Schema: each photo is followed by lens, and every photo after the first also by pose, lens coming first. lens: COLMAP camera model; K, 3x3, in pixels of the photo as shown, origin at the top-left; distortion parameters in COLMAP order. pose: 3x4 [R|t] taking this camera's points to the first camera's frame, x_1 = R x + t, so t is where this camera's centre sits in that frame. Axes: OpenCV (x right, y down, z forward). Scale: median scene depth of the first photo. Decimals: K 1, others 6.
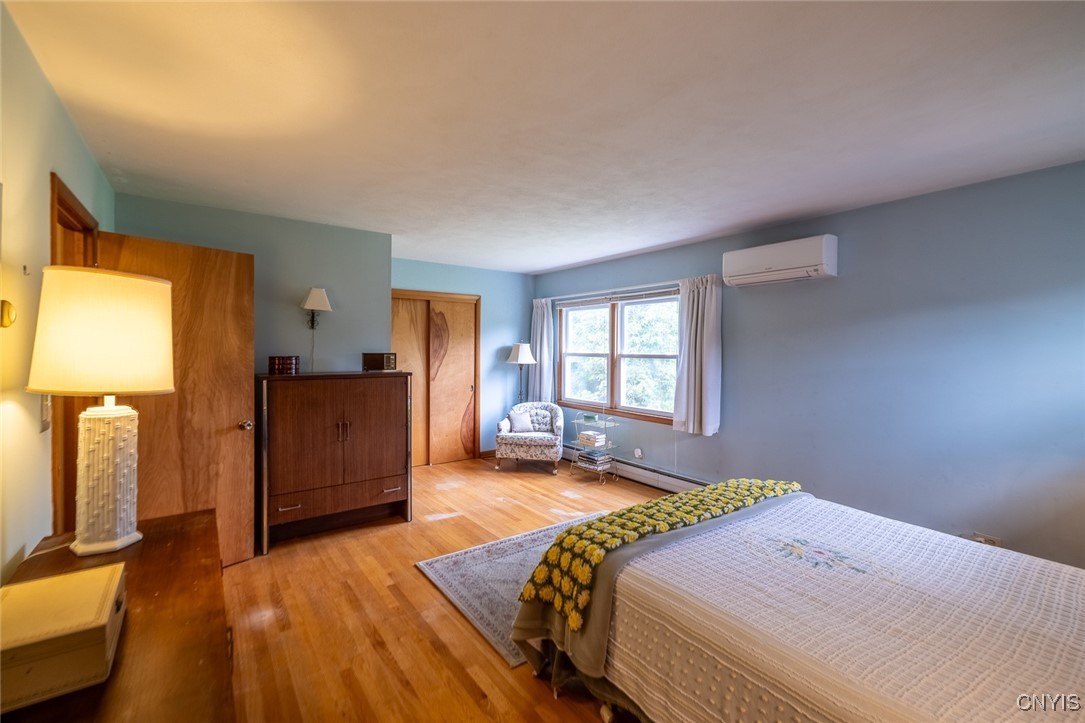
lens RADIAL K [[455.2, 0, 536.6], [0, 455.2, 357.2], [0, 0, 1]] dist [0.001348, 0.000198]
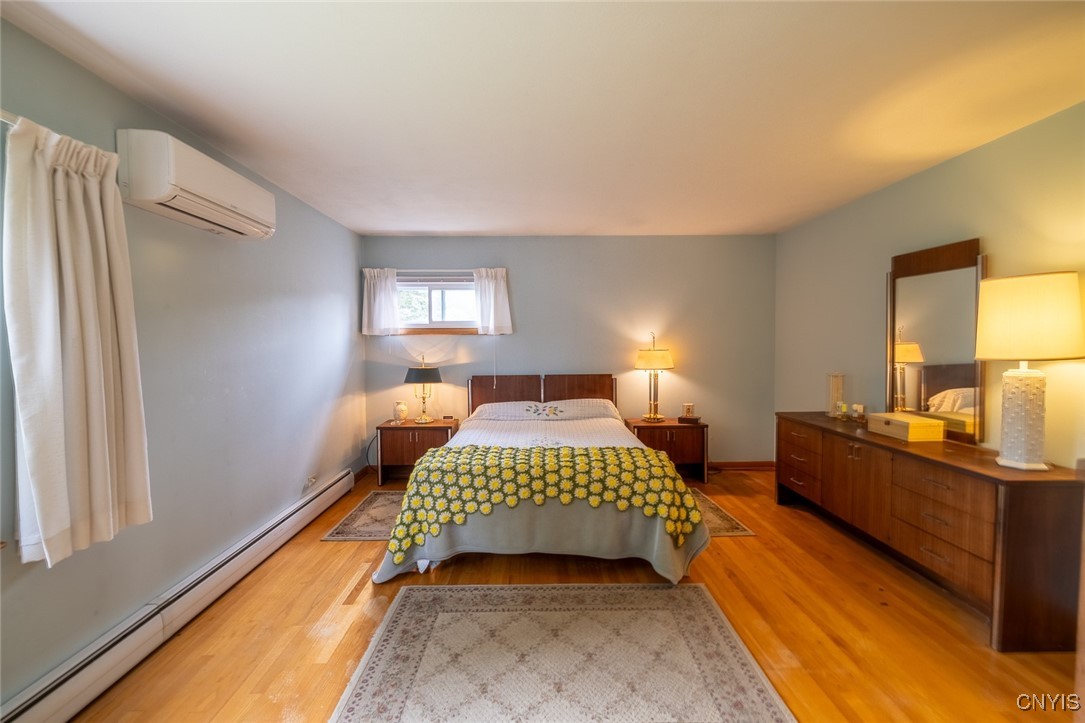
lens RADIAL K [[460.7, 0, 538.3], [0, 460.7, 354.7], [0, 0, 1]] dist [0.001322, 0.000343]
pose [[-0.817825, -0.016800, 0.575221, -0.213501], [0.012500, 0.998819, 0.046944, -0.008616], [-0.575331, 0.045583, -0.816650, 1.208562]]
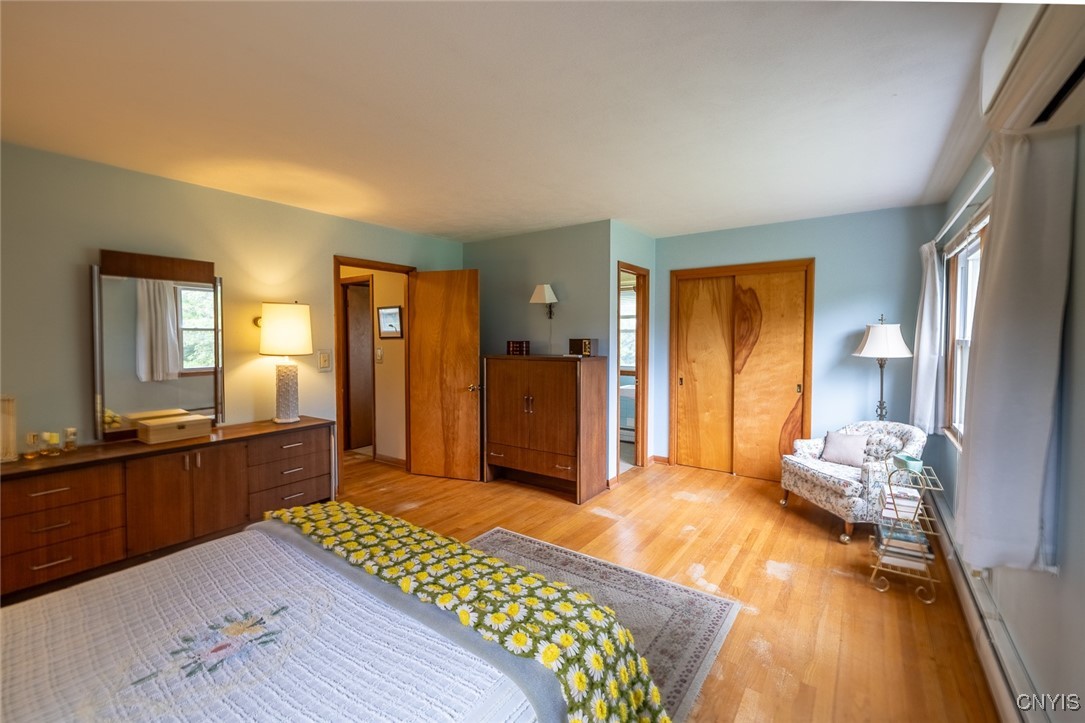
lens RADIAL K [[460.7, 0, 538.3], [0, 460.7, 354.7], [0, 0, 1]] dist [0.001322, 0.000343]
pose [[0.317672, 0.030998, -0.947694, 0.647699], [-0.012906, 0.999514, 0.028367, -0.001083], [0.948113, 0.003220, 0.317918, 0.579310]]
